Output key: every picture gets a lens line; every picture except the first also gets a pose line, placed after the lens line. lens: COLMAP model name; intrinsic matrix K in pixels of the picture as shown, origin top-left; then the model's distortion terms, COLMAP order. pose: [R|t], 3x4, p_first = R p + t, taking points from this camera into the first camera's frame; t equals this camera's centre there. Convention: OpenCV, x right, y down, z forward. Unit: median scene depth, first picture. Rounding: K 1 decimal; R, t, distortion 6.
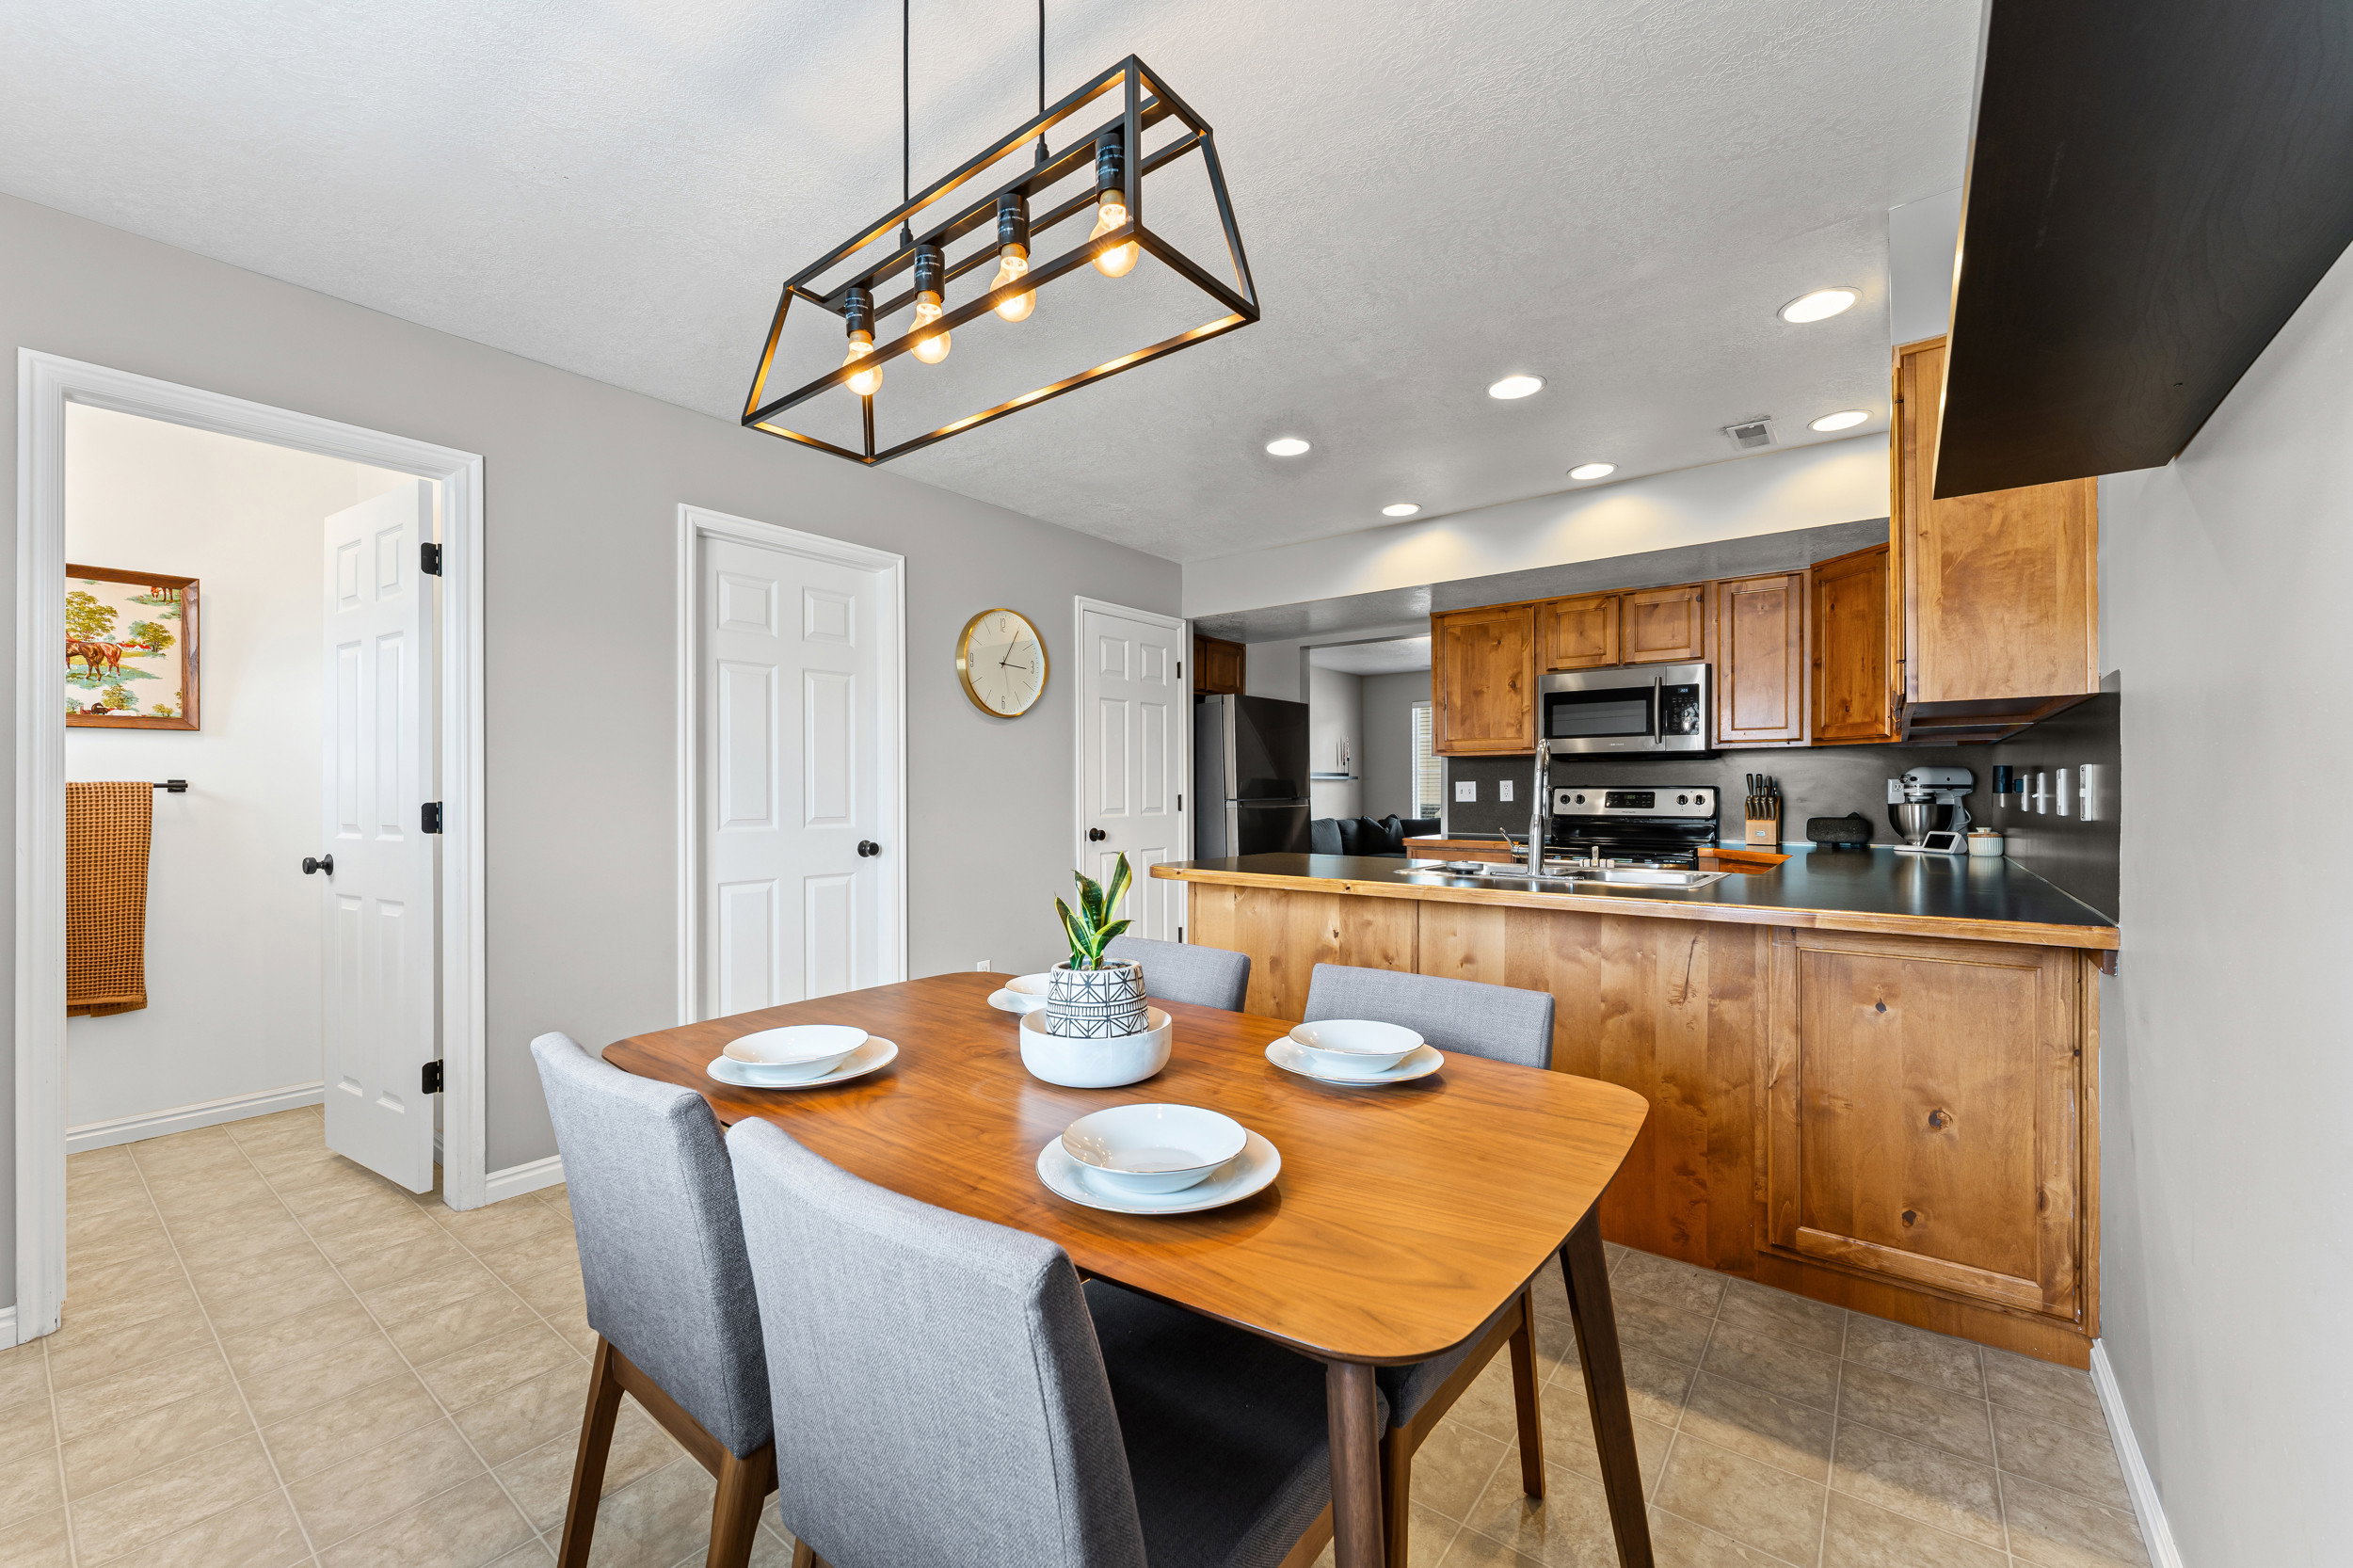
lens RADIAL K [[930.0, 0, 1171.8], [0, 930.0, 792.1], [0, 0, 1]] dist [-0.003780, -0.000215]
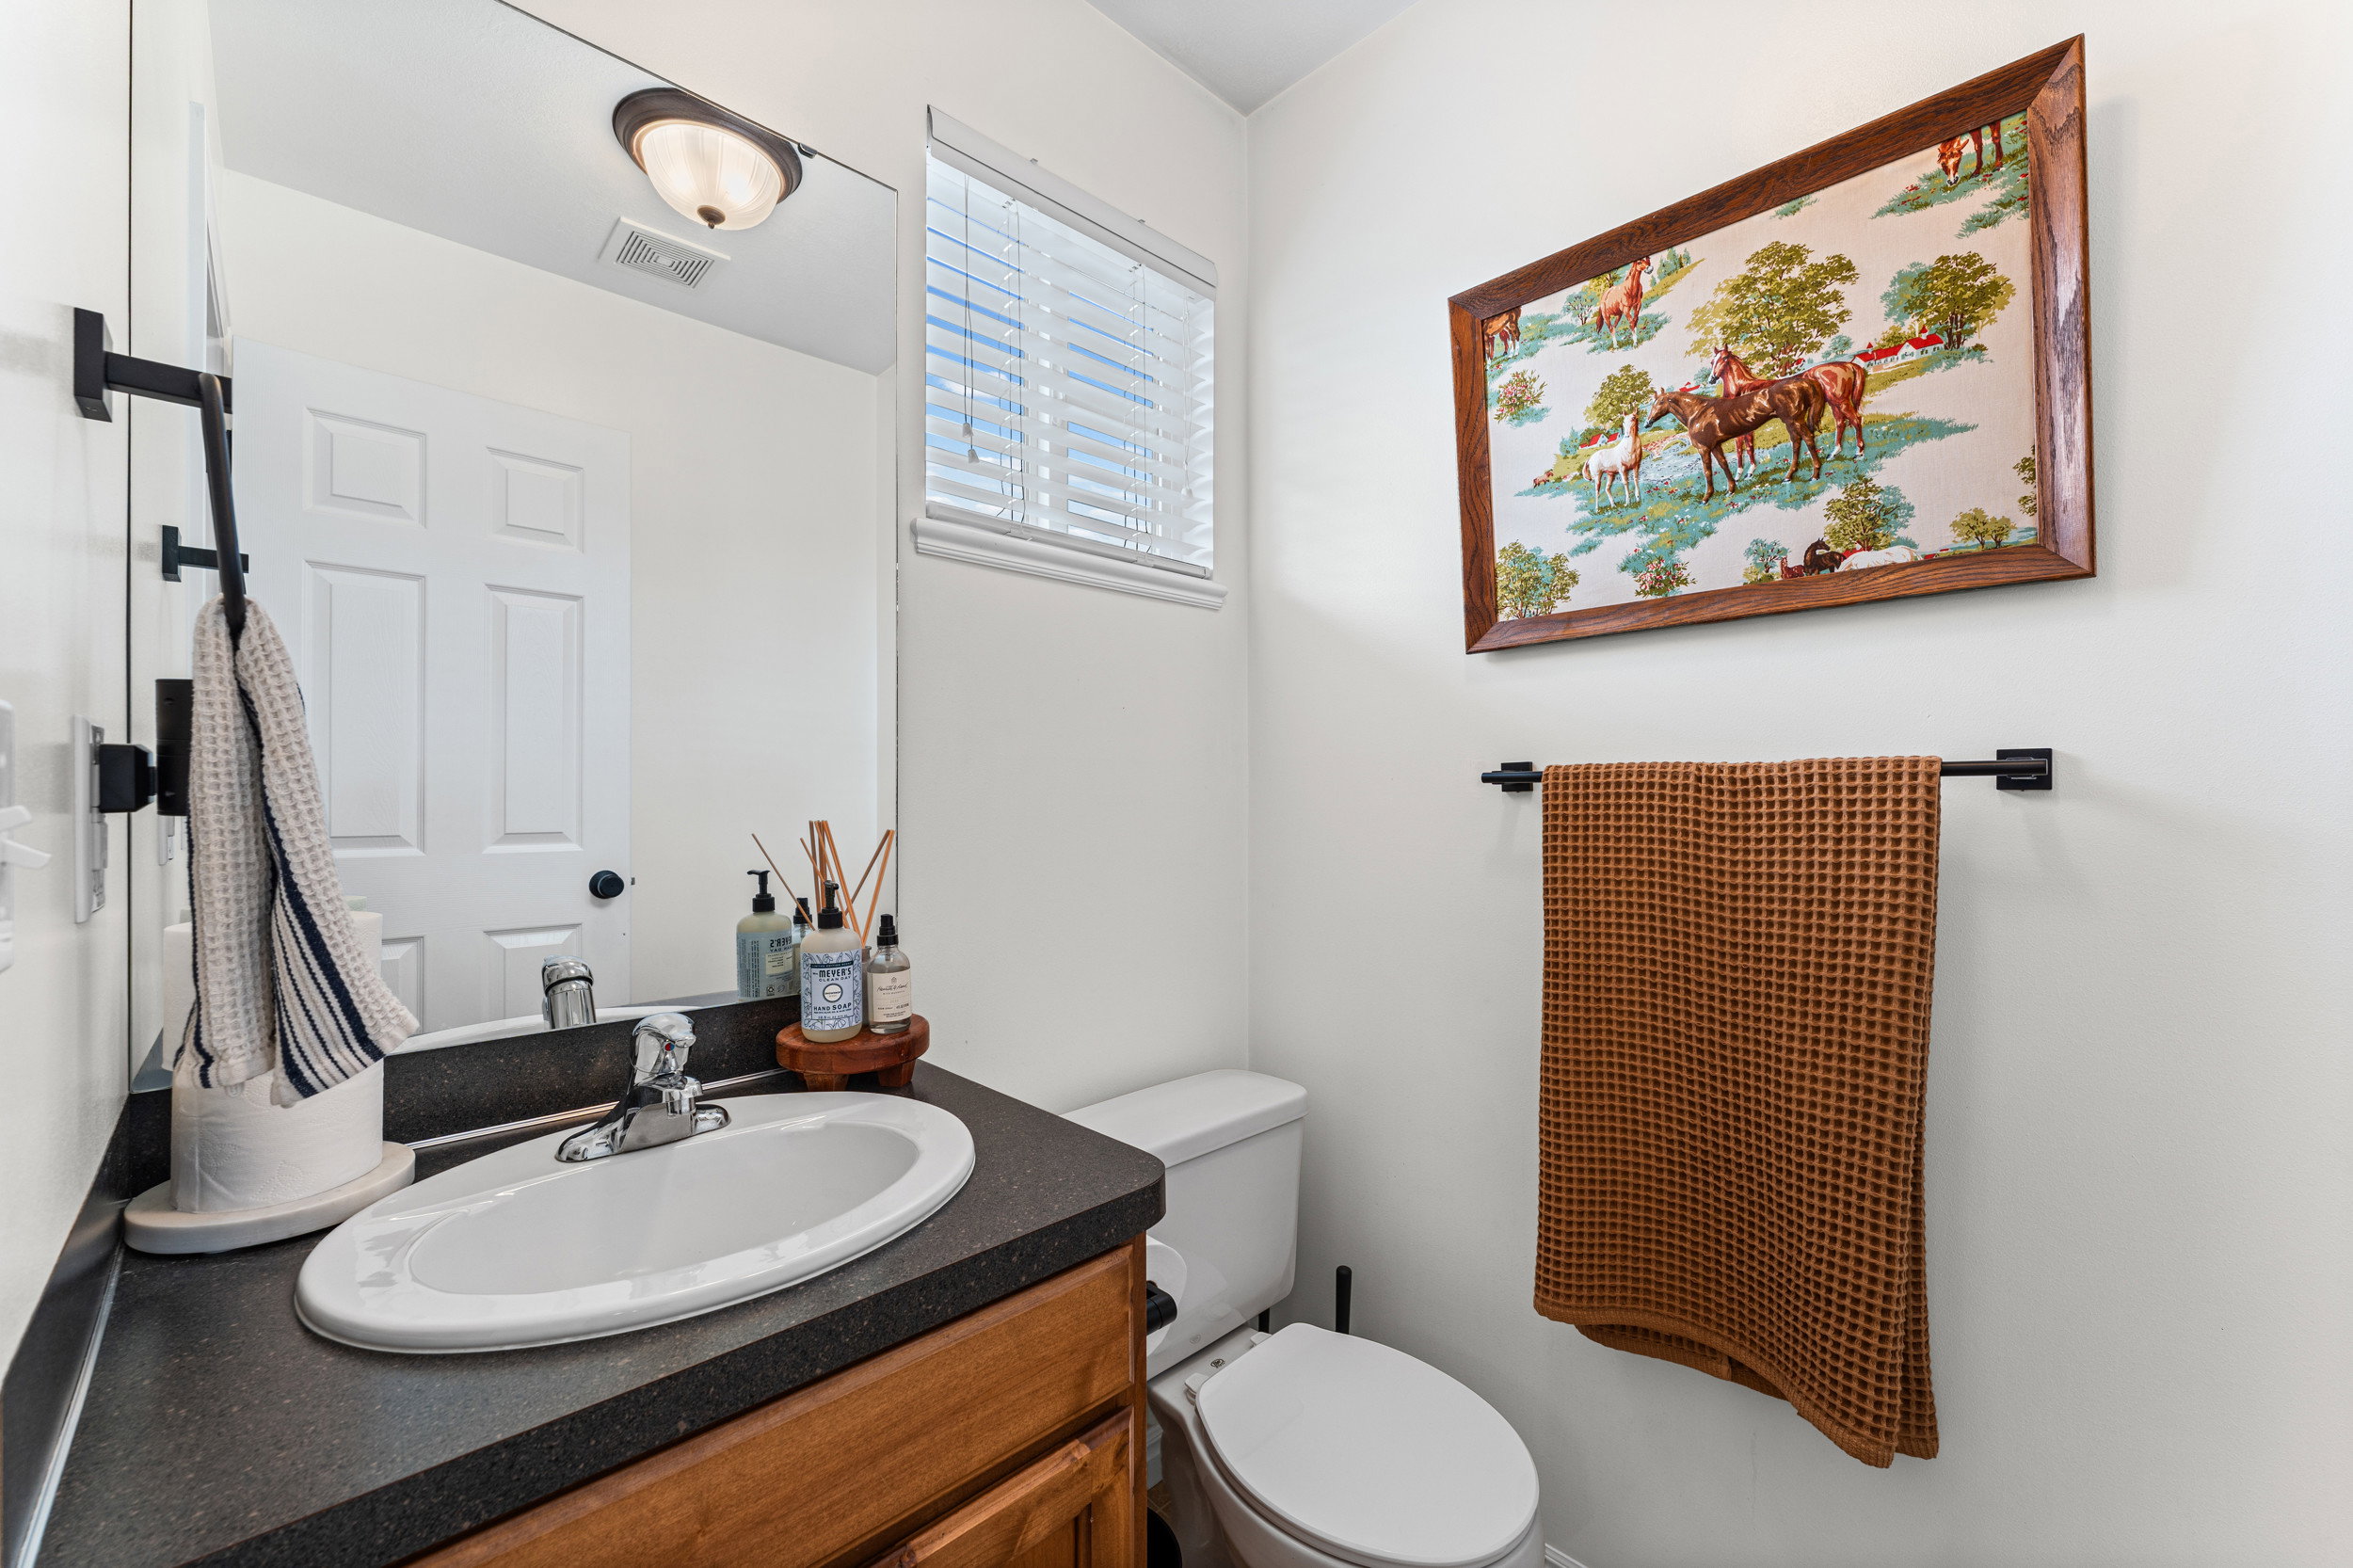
lens RADIAL K [[930.0, 0, 1171.7], [0, 930.0, 790.3], [0, 0, 1]] dist [-0.003780, -0.000215]
pose [[-0.133589, -0.001316, -0.991036, -0.752836], [0.002554, 0.999995, -0.001672, 0.000031], [0.991034, -0.002755, -0.133585, 0.780512]]
